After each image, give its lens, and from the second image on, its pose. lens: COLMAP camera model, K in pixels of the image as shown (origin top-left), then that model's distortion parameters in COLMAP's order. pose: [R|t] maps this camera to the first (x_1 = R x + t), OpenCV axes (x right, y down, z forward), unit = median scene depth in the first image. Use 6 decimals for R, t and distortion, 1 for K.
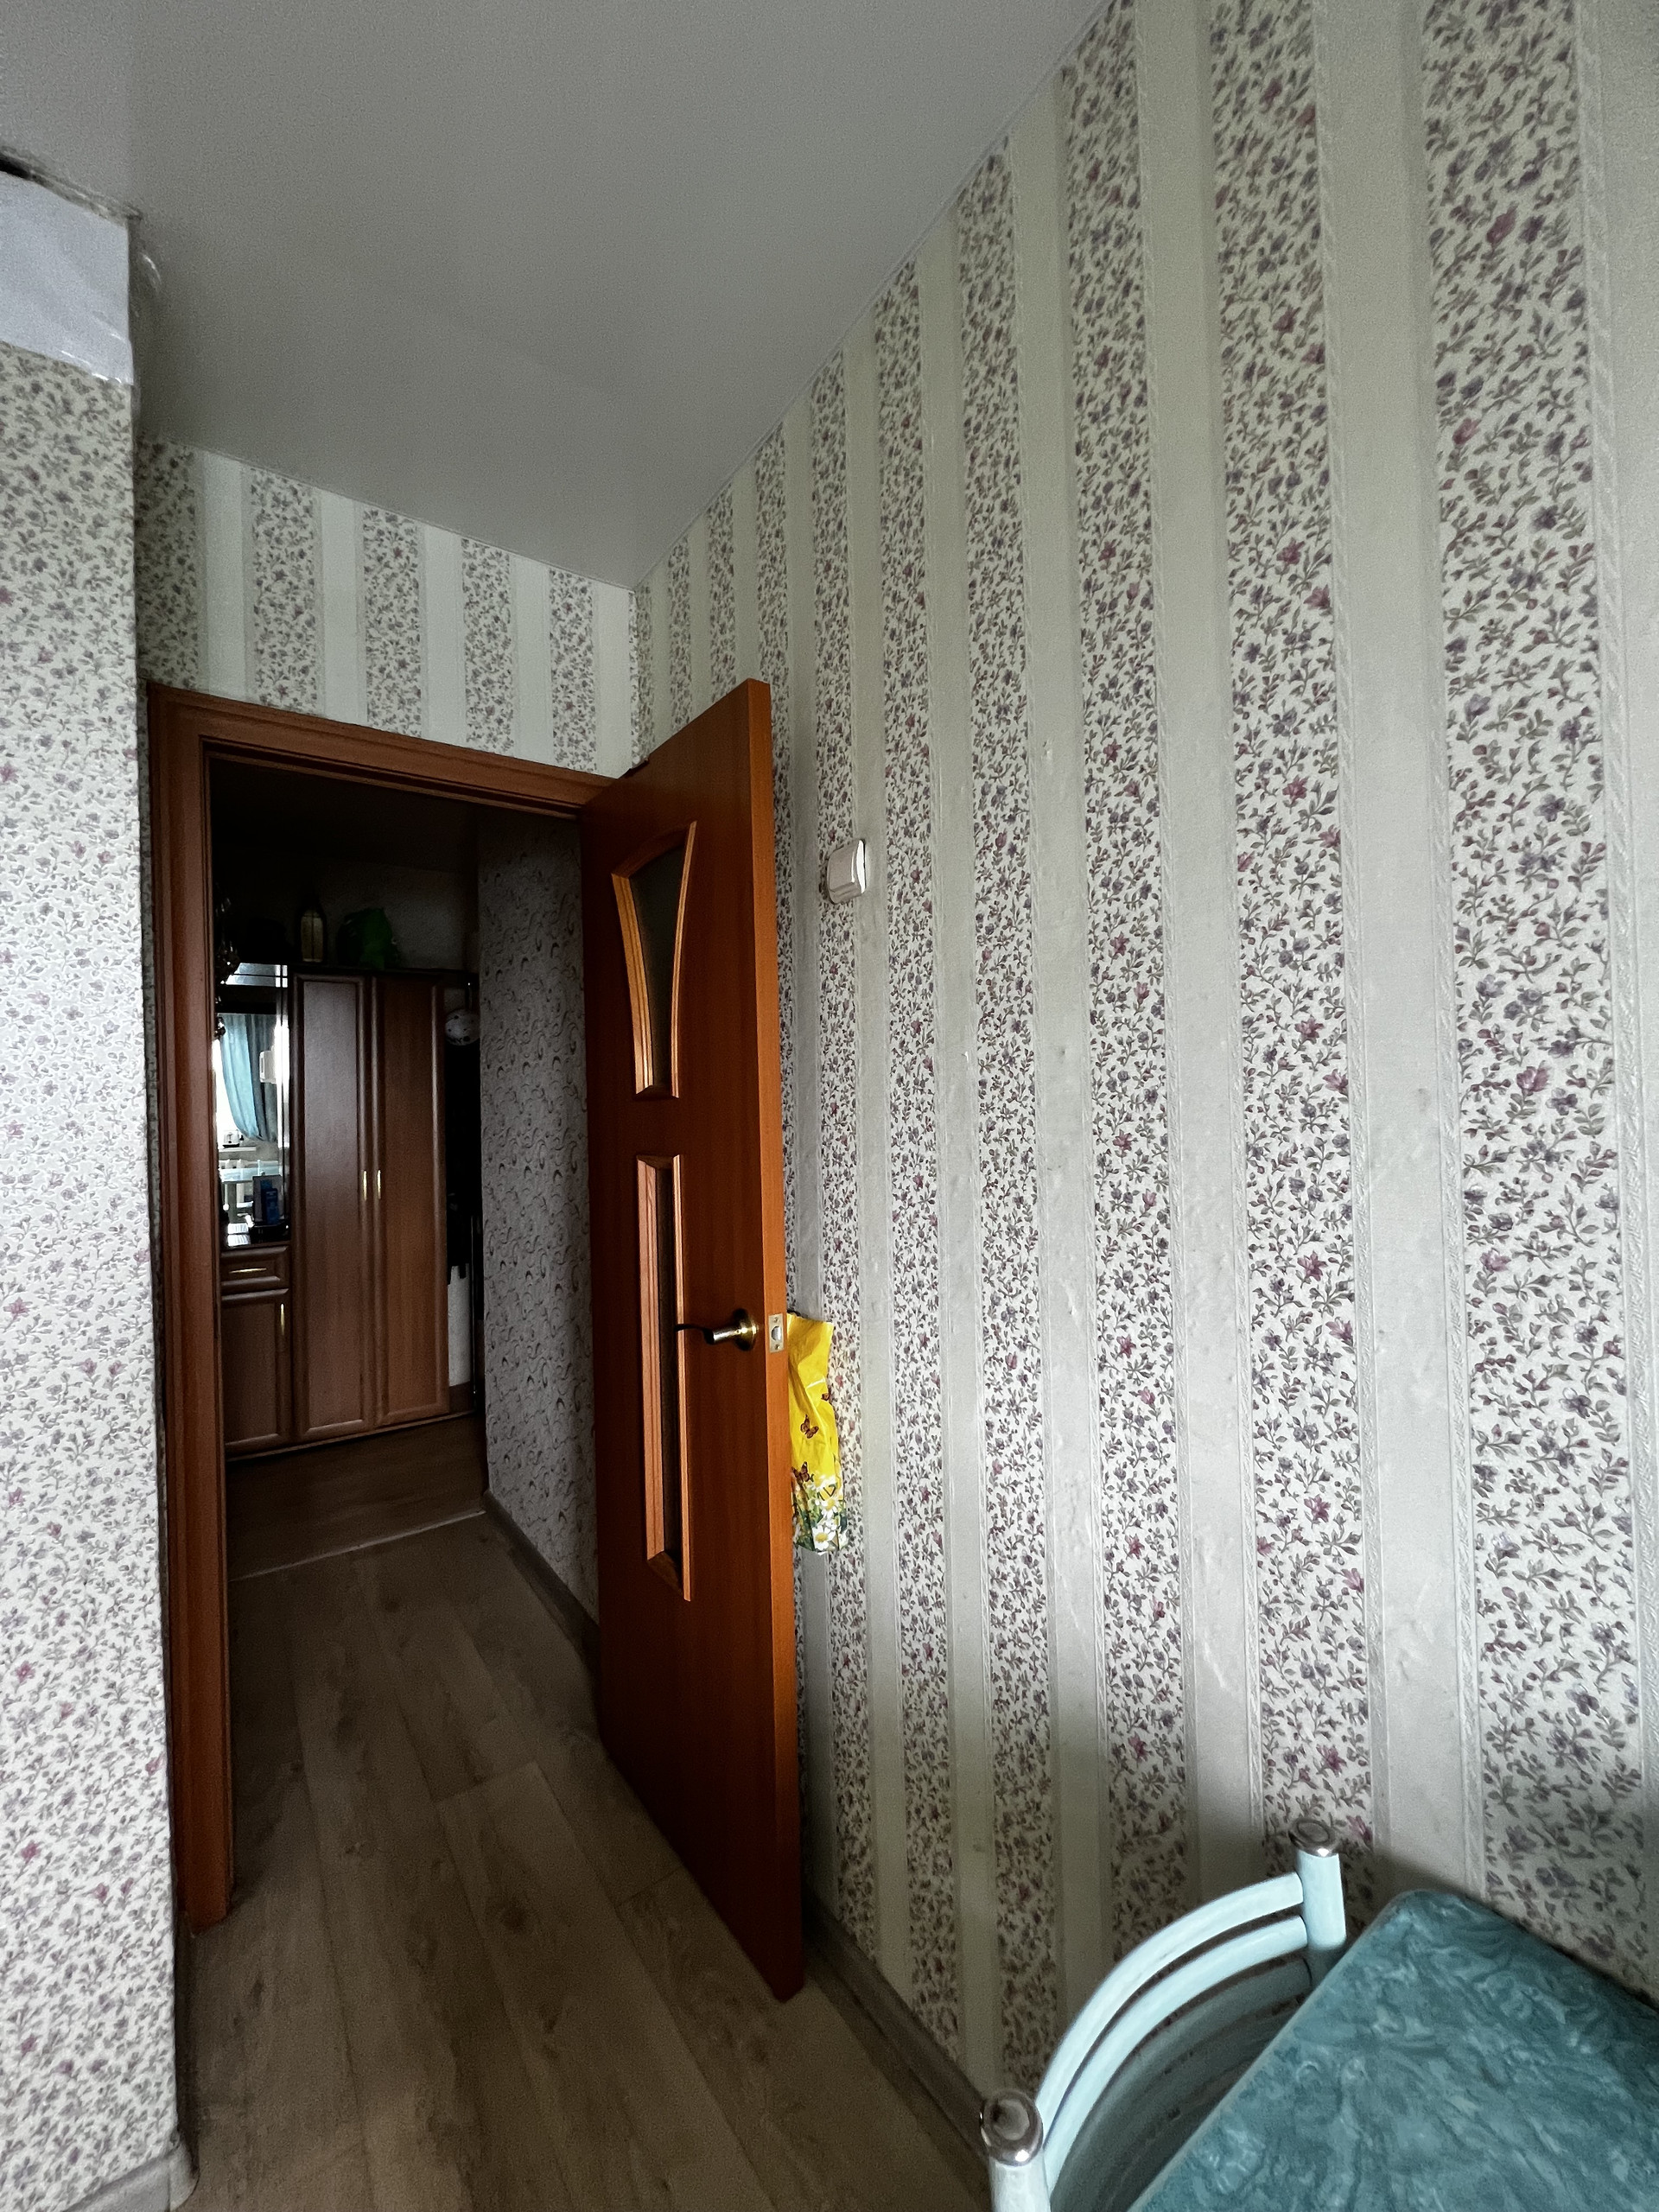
lens RADIAL K [[886.6, 0, 837.9], [0, 886.6, 1104.1], [0, 0, 1]] dist [-0.000622, -0.000213]
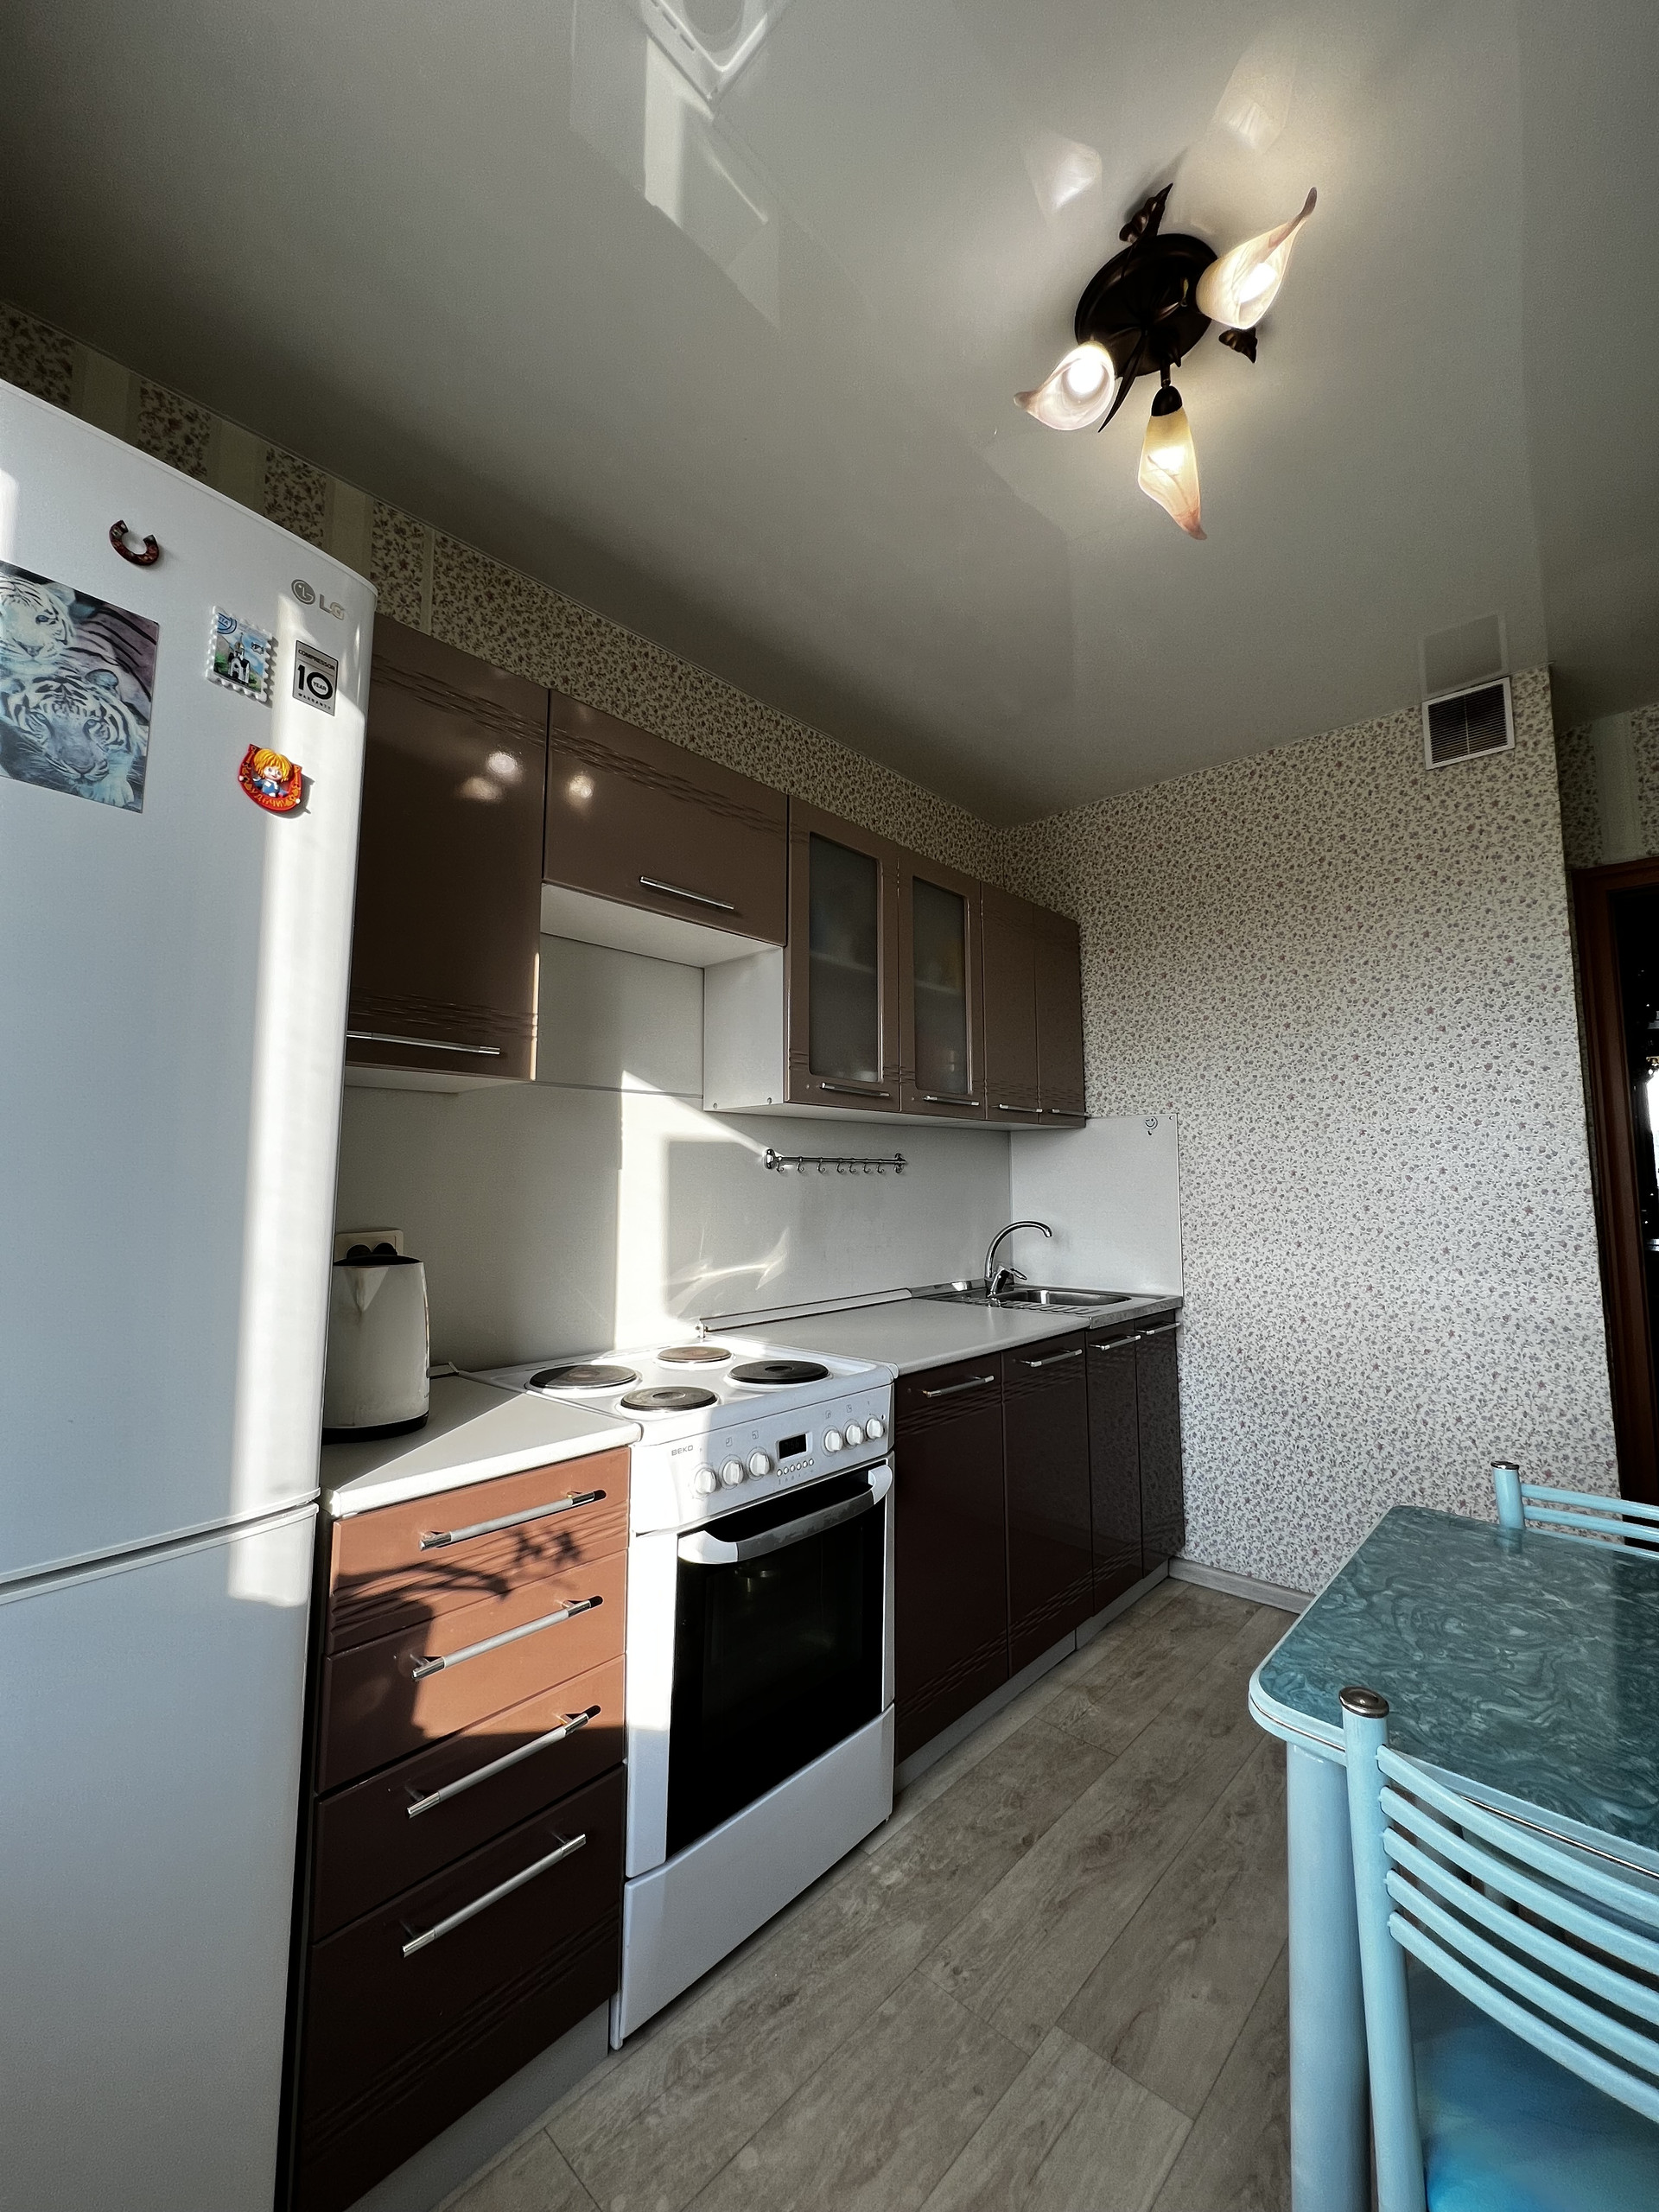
lens RADIAL K [[886.6, 0, 832.3], [0, 886.6, 1100.5], [0, 0, 1]] dist [-0.000622, -0.000213]
pose [[0.201066, -0.065008, -0.977418, 0.773735], [0.004762, 0.997849, -0.065387, 0.095089], [0.979566, 0.008492, 0.200943, -0.989799]]
